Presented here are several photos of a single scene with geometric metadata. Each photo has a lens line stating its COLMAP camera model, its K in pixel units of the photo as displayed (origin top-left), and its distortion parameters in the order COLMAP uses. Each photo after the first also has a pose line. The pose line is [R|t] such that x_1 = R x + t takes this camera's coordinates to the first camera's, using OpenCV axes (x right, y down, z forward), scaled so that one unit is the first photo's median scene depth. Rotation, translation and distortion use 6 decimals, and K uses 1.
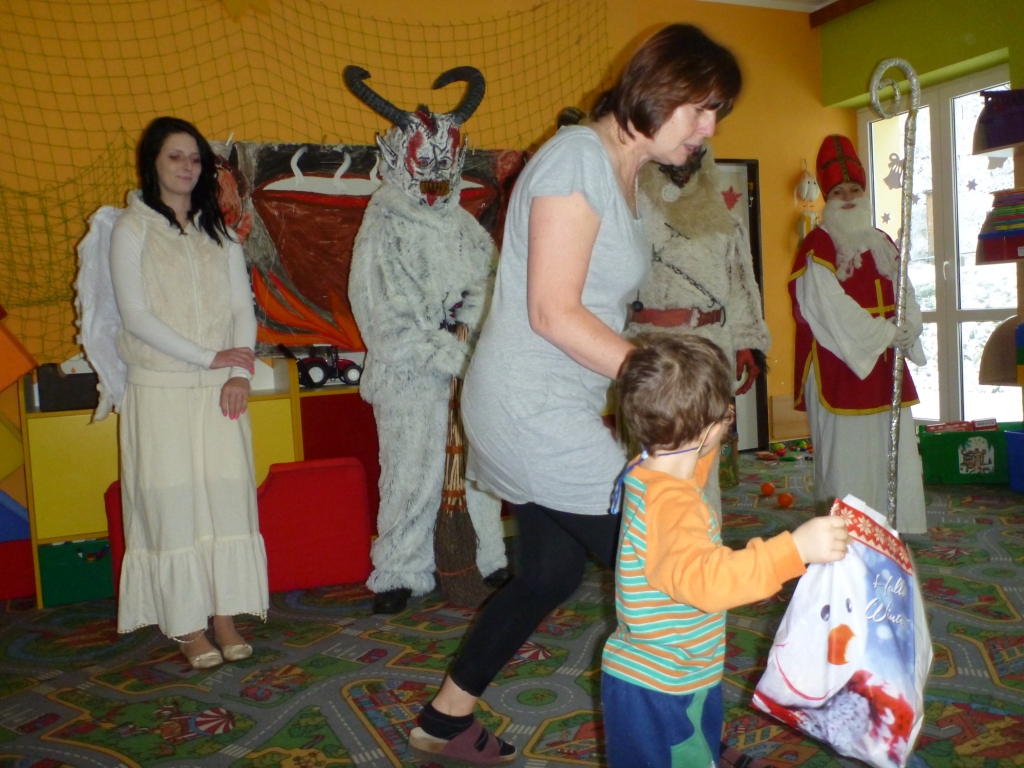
lens RADIAL K [[885.0, 0, 516.6], [0, 885.0, 380.7], [0, 0, 1]] dist [-0.016407, -0.009879]
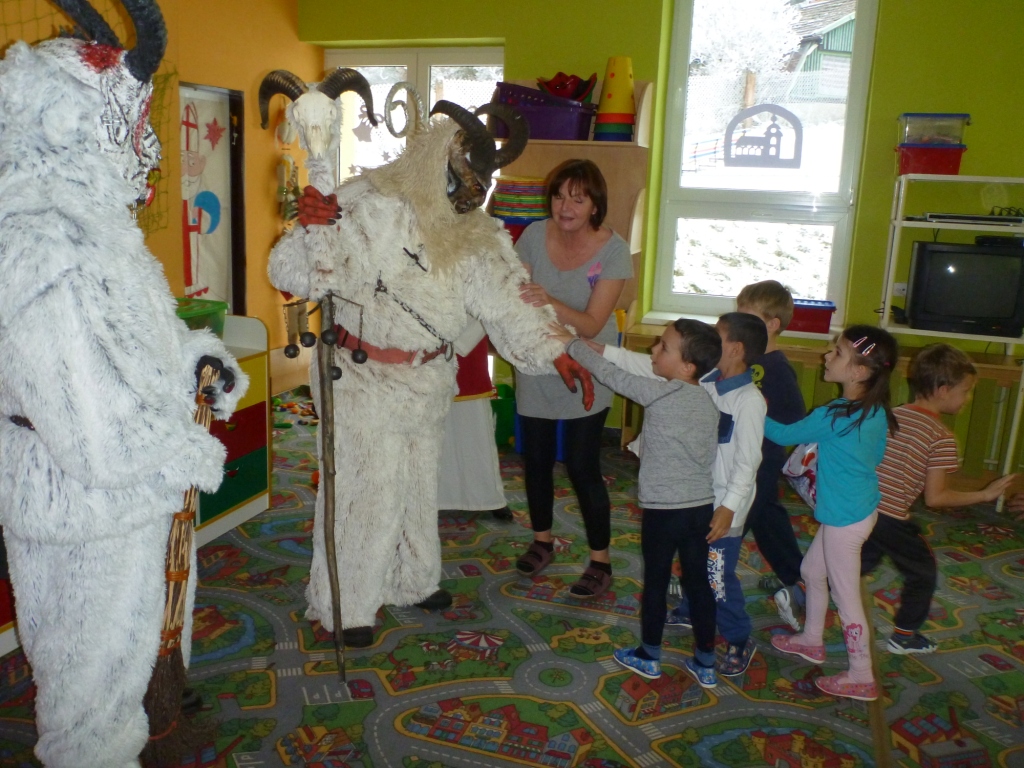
lens RADIAL K [[885.0, 0, 518.2], [0, 885.0, 382.1], [0, 0, 1]] dist [-0.016407, -0.009879]
pose [[0.687272, -0.076431, 0.722368, -0.315912], [-0.031831, 0.990325, 0.135067, -0.147266], [-0.725702, -0.115822, 0.678190, 0.279213]]
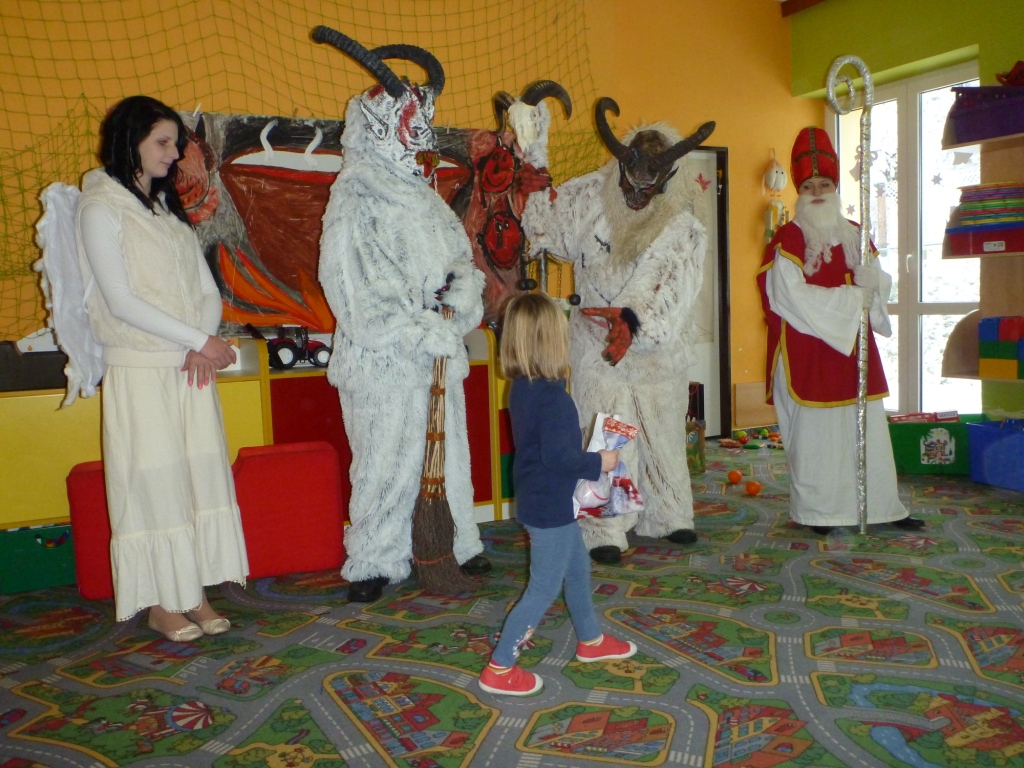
lens RADIAL K [[885.0, 0, 515.4], [0, 885.0, 384.9], [0, 0, 1]] dist [-0.016407, -0.009879]
pose [[0.998282, 0.014813, 0.056686, -0.030889], [-0.016199, 0.999579, 0.024075, -0.003087], [-0.056306, -0.024952, 0.998102, 0.015472]]
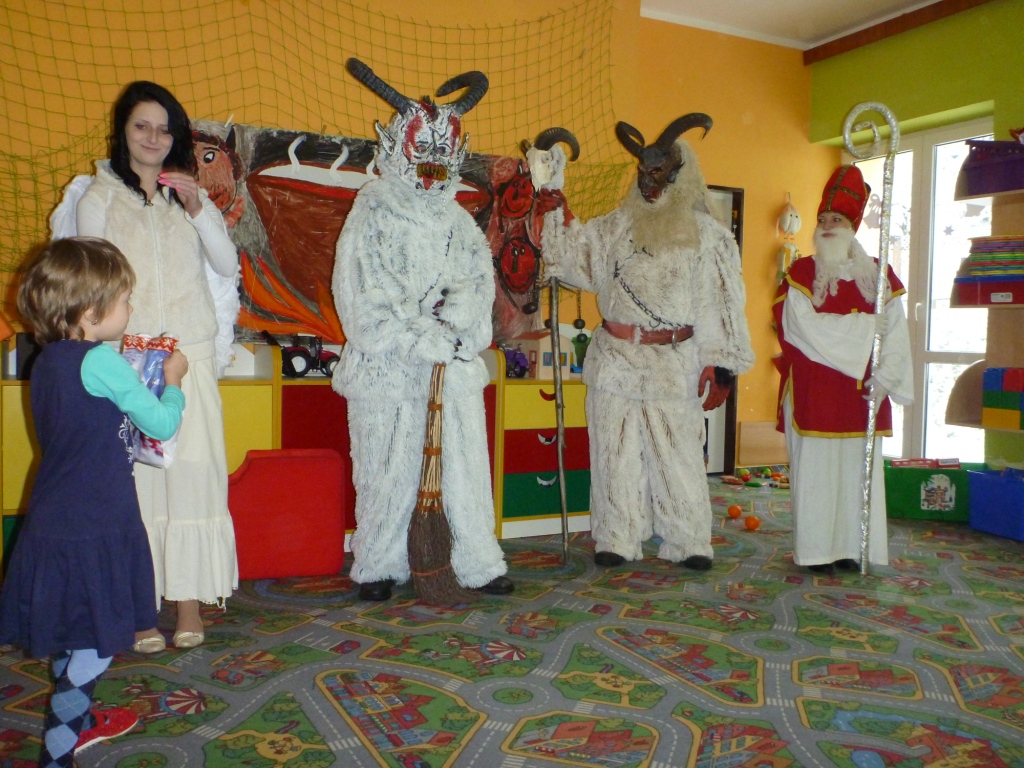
lens RADIAL K [[885.0, 0, 516.1], [0, 885.0, 384.2], [0, 0, 1]] dist [-0.016407, -0.009879]
pose [[0.996241, 0.073664, 0.045580, -0.028889], [-0.073082, 0.997223, -0.014300, 0.012661], [-0.046507, 0.010915, 0.998858, -0.002358]]
